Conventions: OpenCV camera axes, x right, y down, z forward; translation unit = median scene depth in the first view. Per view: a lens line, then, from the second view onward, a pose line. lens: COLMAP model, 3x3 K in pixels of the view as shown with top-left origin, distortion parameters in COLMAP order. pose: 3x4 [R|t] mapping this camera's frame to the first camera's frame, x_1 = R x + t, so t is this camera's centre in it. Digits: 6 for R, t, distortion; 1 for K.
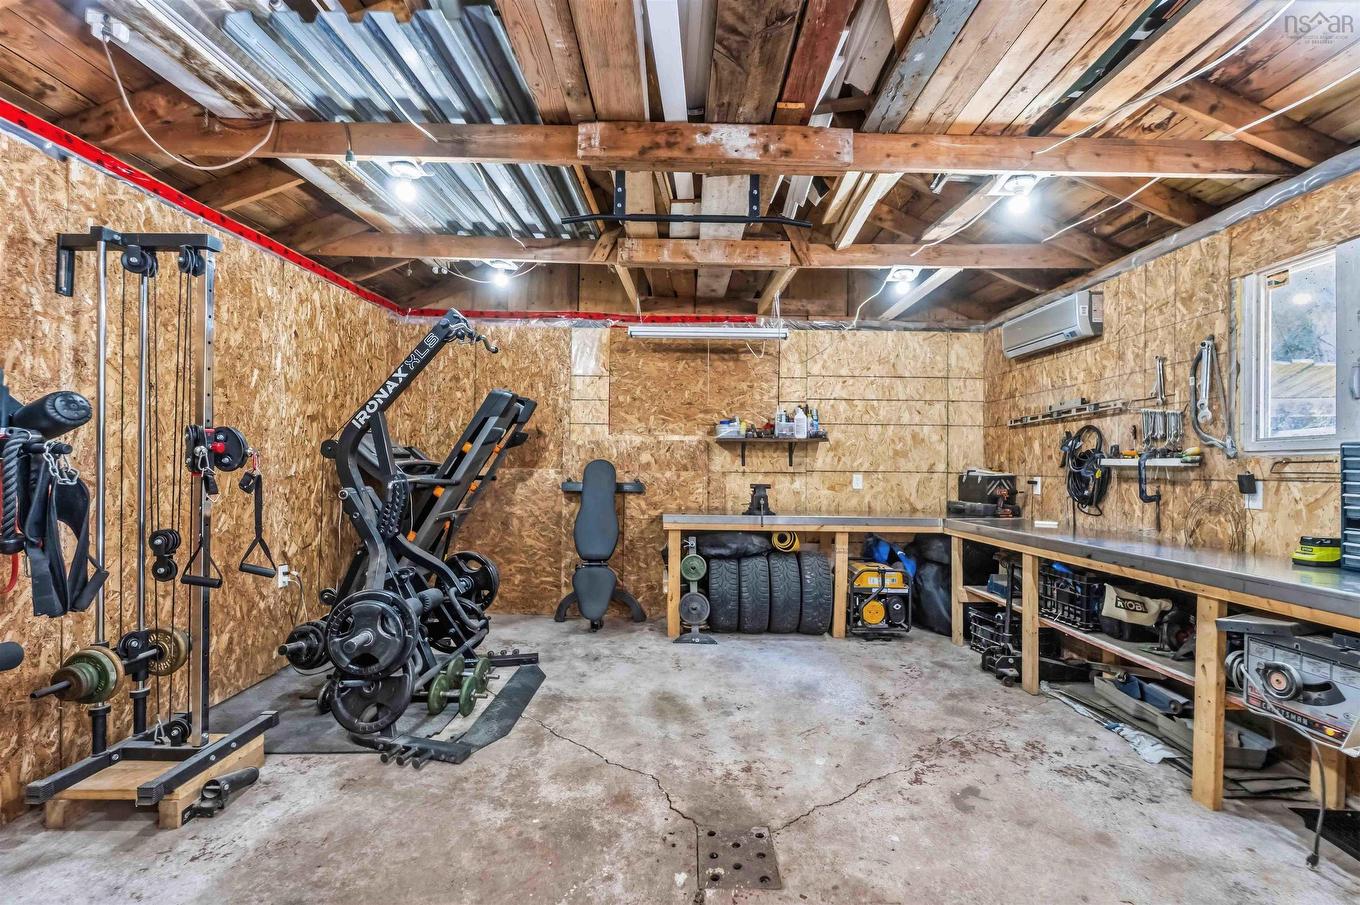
lens RADIAL K [[576.8, 0, 697.4], [0, 576.8, 461.0], [0, 0, 1]] dist [0.000485, 0.000516]
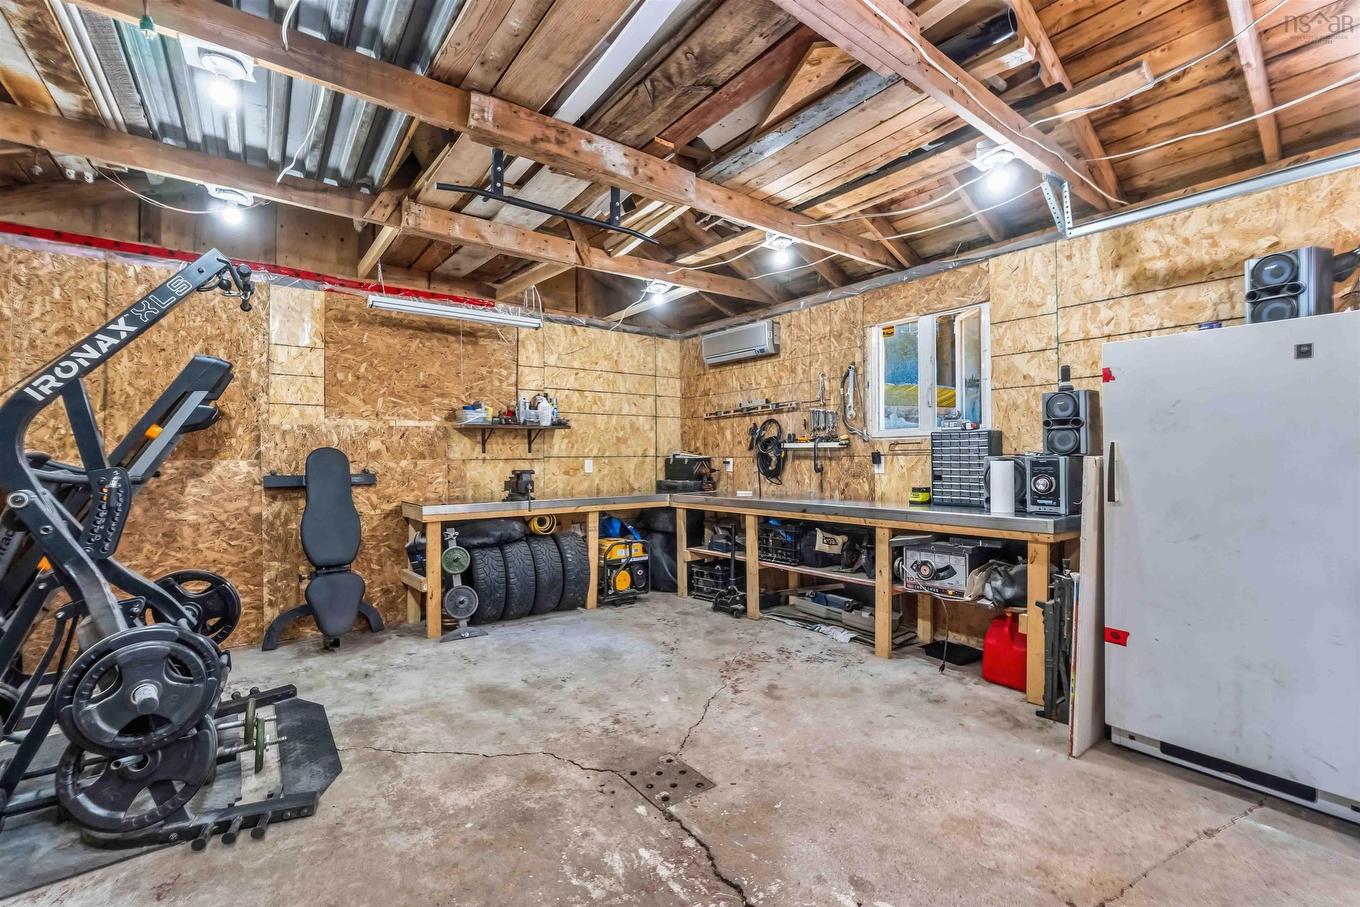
lens RADIAL K [[576.1, 0, 684.7], [0, 576.1, 451.0], [0, 0, 1]] dist [0.010254, 0.000131]
pose [[0.812218, -0.011876, 0.583233, -0.343291], [0.010942, 0.999927, 0.005122, 0.006061], [-0.583251, 0.002221, 0.812289, 0.012792]]
